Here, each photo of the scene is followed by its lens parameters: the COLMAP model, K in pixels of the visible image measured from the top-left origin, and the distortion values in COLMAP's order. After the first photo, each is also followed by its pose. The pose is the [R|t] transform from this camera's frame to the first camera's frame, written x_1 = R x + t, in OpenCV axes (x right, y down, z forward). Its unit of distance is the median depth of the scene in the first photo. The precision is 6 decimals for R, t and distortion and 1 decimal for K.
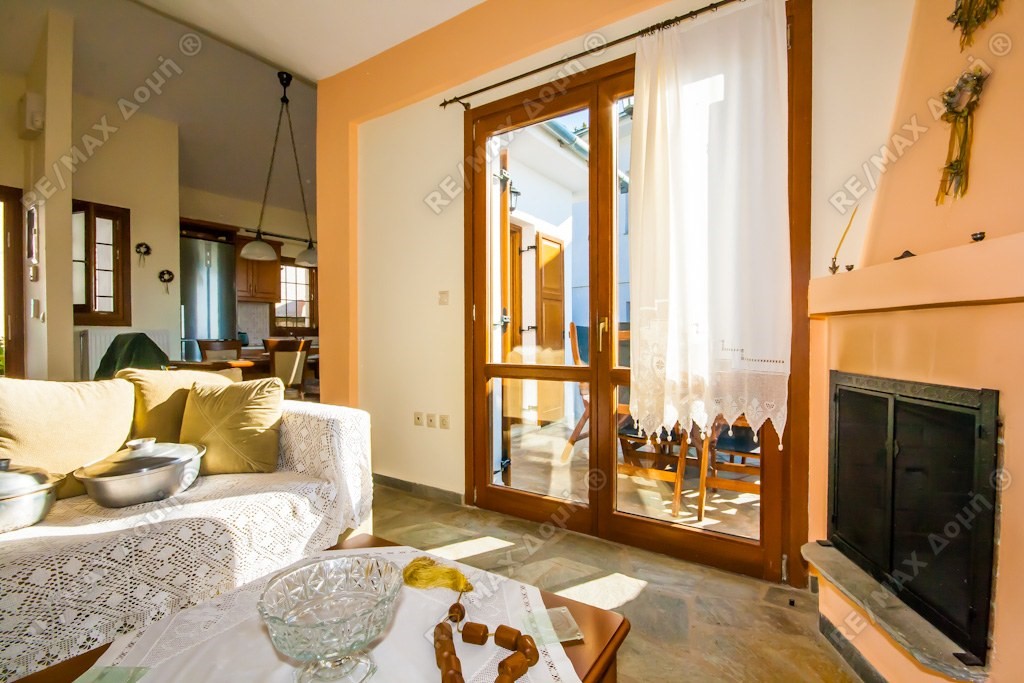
lens RADIAL K [[478.3, 0, 514.5], [0, 478.3, 348.0], [0, 0, 1]] dist [0.000977, -0.011309]
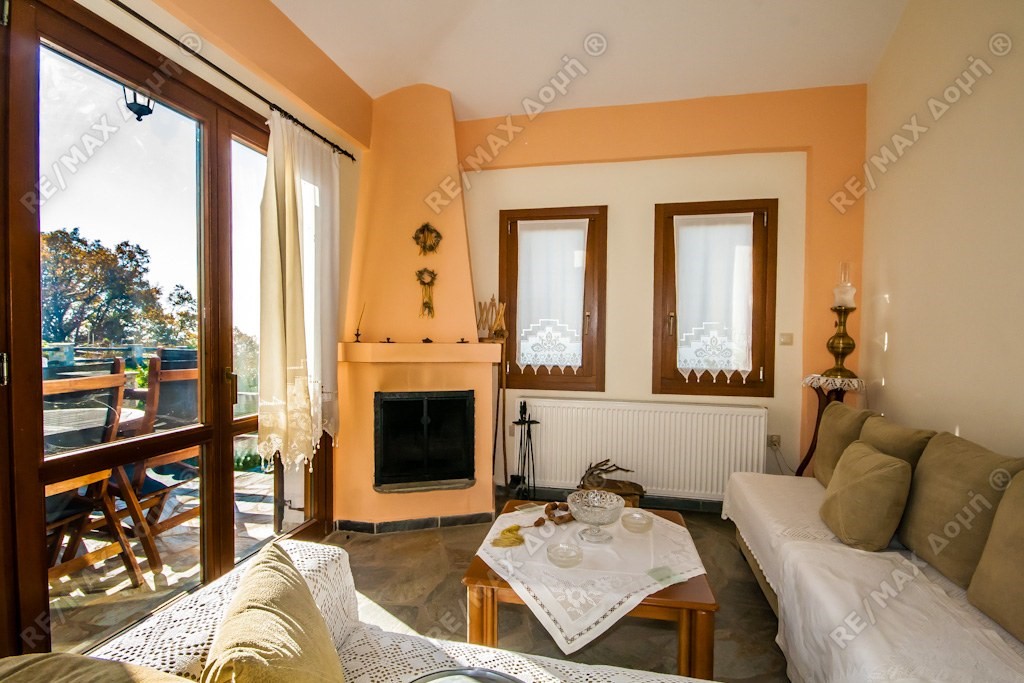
lens RADIAL K [[478.3, 0, 514.5], [0, 478.3, 348.0], [0, 0, 1]] dist [0.000977, -0.011309]
pose [[-0.372333, -0.024080, 0.927787, -1.289750], [0.012474, 0.999443, 0.030945, -0.180875], [-0.928015, 0.023096, -0.371826, 1.215659]]
